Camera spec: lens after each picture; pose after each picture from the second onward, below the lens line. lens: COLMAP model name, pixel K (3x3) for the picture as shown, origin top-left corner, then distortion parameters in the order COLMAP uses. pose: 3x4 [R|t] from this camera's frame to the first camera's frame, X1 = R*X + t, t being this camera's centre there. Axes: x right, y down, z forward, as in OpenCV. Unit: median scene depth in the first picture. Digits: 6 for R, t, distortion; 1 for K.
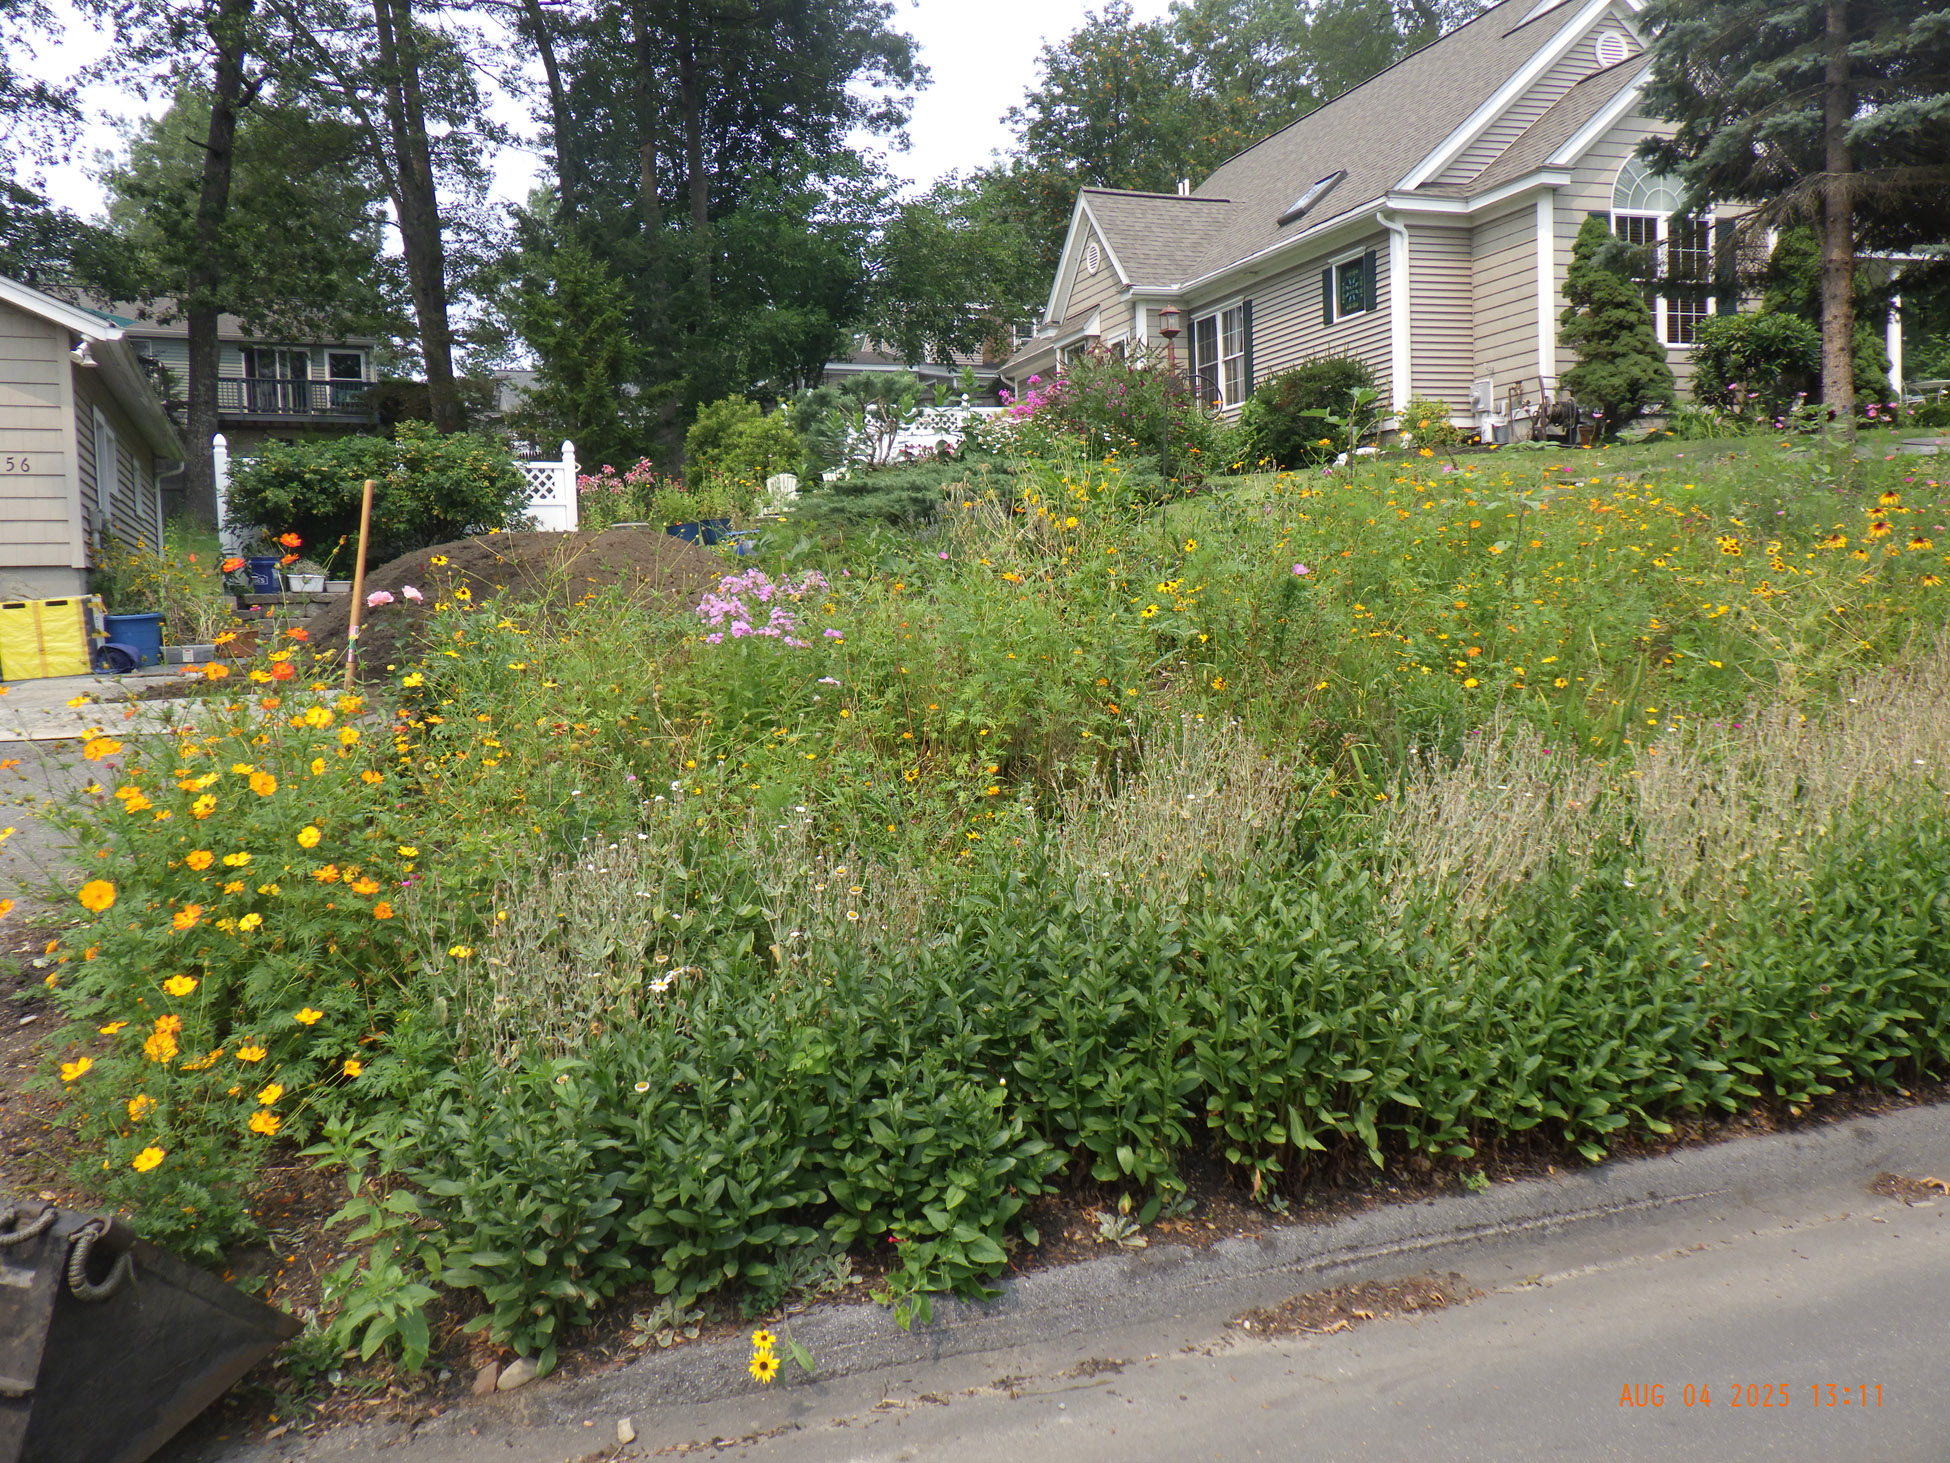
lens RADIAL K [[1603.5, 0, 967.2], [0, 1603.5, 714.2], [0, 0, 1]] dist [-0.001300, 0.021404]
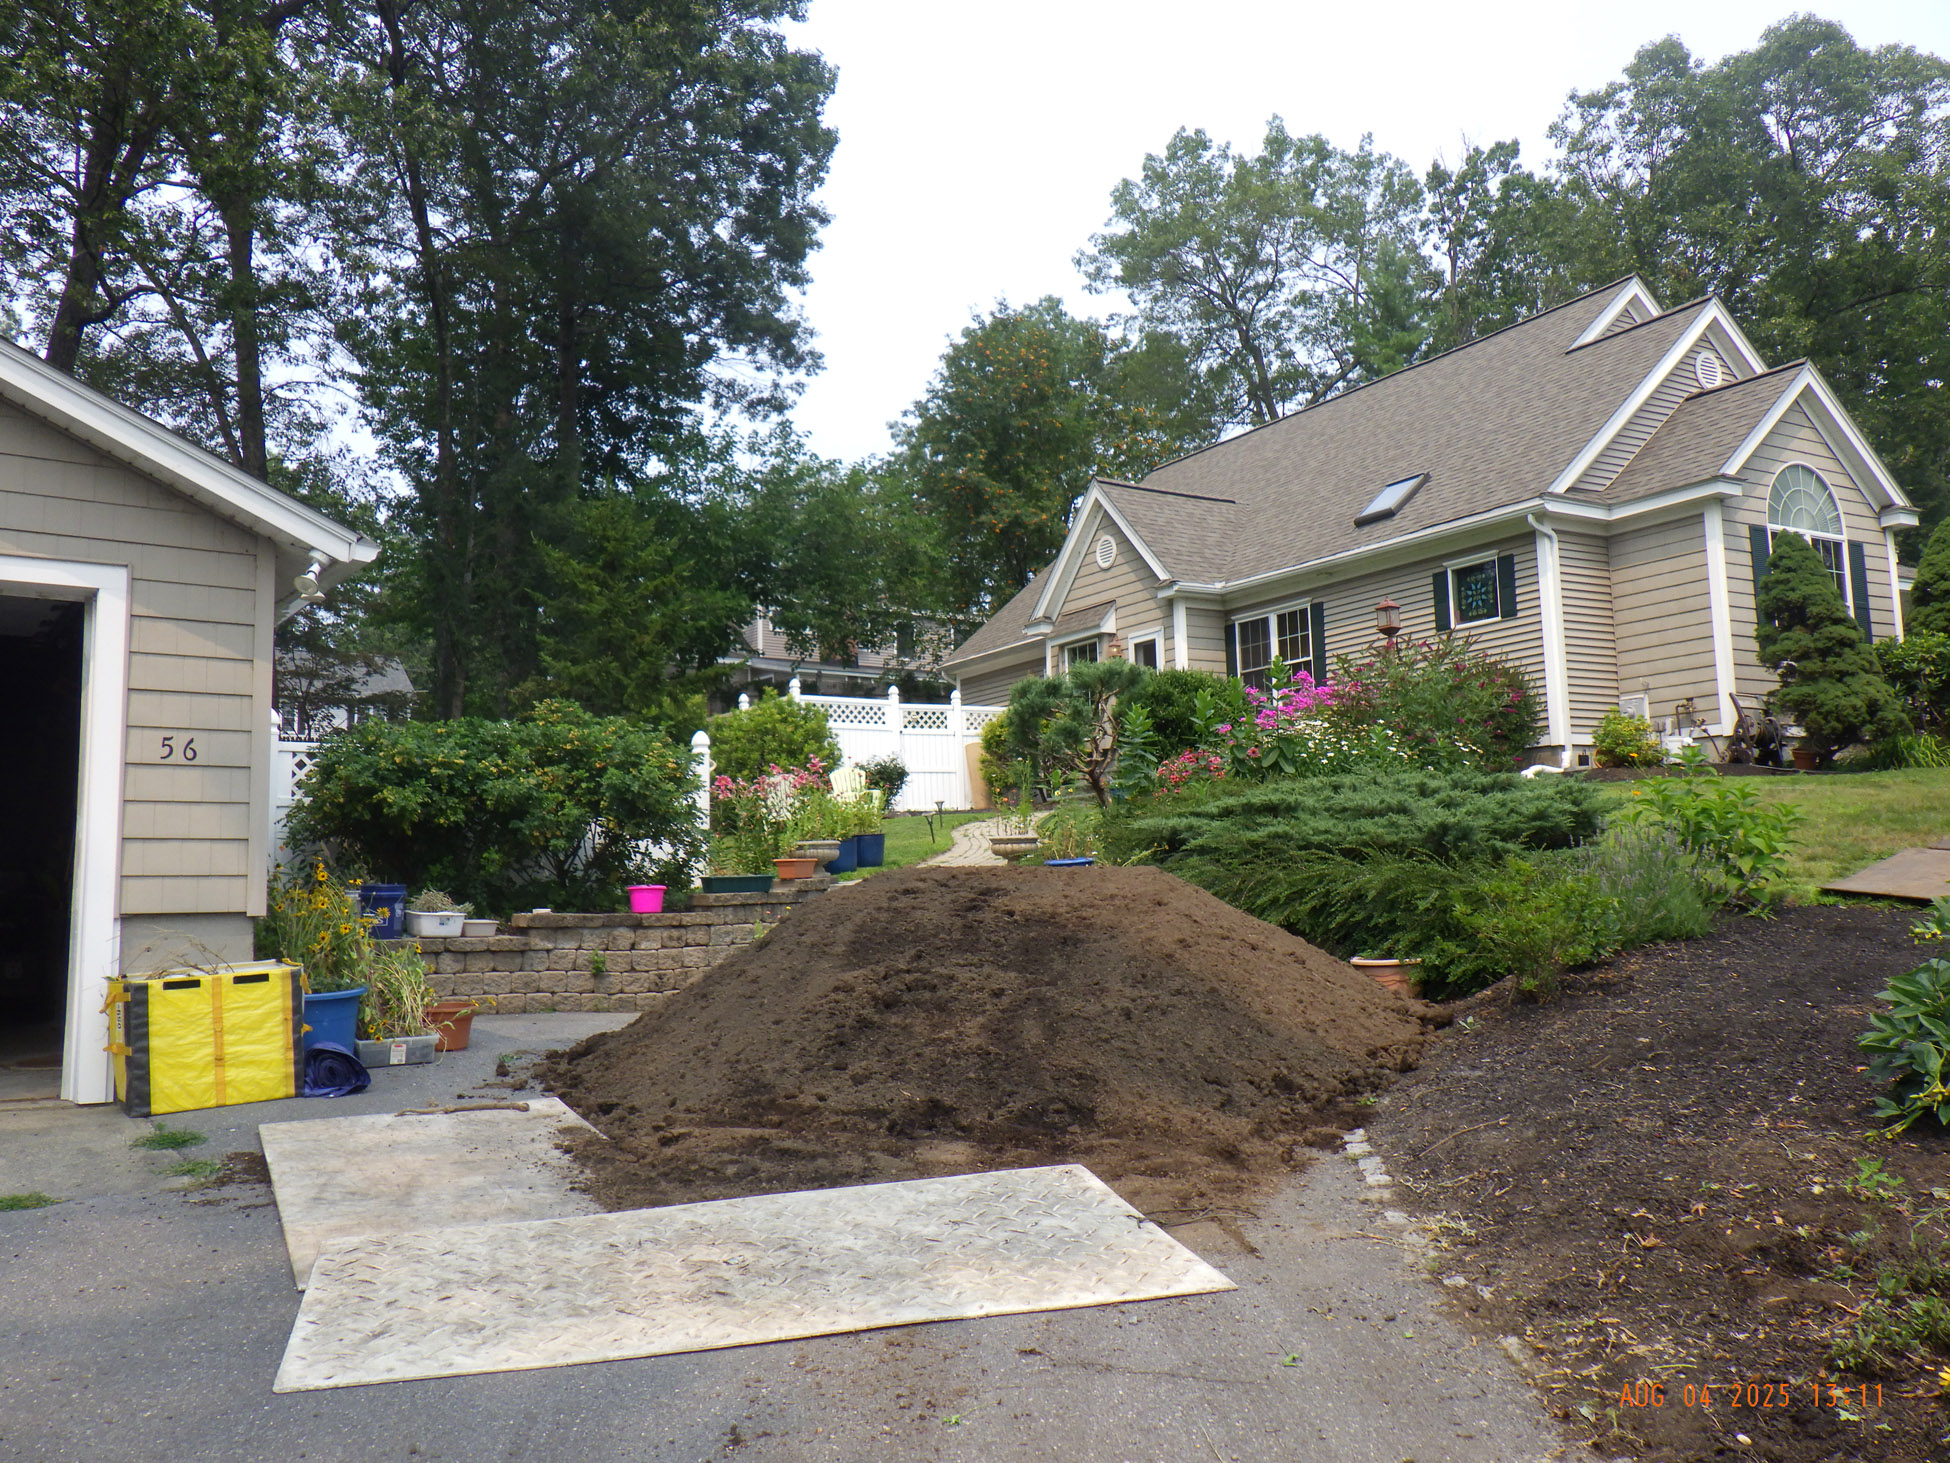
lens RADIAL K [[1603.5, 0, 978.0], [0, 1603.5, 731.4], [0, 0, 1]] dist [-0.001300, 0.021404]
pose [[0.977452, 0.029383, 0.209104, -0.234698], [0.007832, 0.984545, -0.174959, -0.028880], [-0.211013, 0.172651, 0.962115, 0.190746]]
